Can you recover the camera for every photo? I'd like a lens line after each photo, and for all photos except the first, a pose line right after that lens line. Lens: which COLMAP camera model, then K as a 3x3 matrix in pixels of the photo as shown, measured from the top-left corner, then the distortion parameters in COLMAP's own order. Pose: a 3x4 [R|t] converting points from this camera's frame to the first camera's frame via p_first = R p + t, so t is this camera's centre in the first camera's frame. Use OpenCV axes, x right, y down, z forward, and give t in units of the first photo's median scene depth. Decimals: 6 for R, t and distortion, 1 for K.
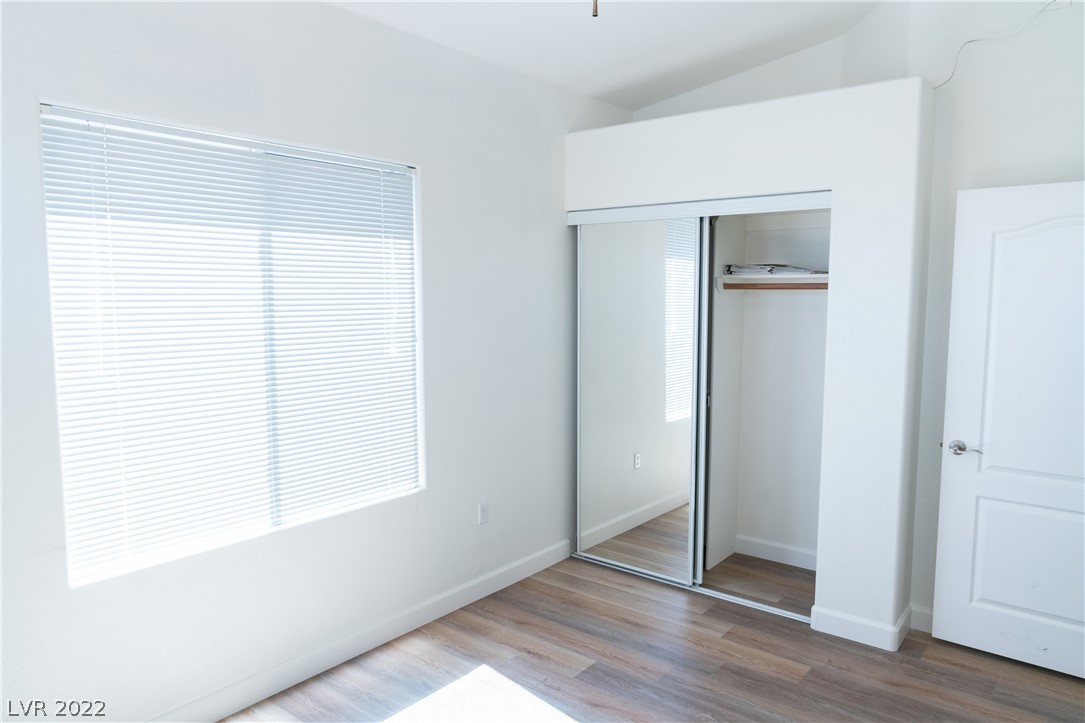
lens RADIAL K [[731.1, 0, 545.5], [0, 731.1, 361.6], [0, 0, 1]] dist [-0.022599, 0.017319]
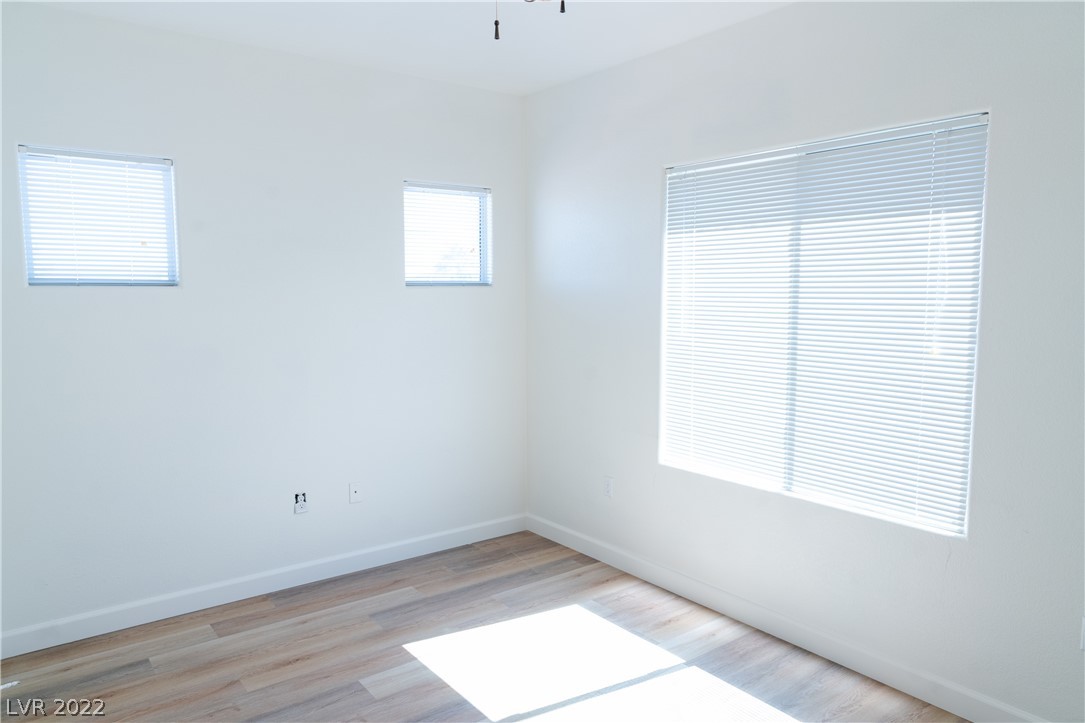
lens RADIAL K [[731.1, 0, 545.5], [0, 731.1, 361.6], [0, 0, 1]] dist [-0.022599, 0.017319]
pose [[-0.233592, 0.094991, -0.967683, 0.771972], [-0.090778, 0.988739, 0.118971, -0.068483], [0.968088, 0.115636, -0.222339, 0.863854]]
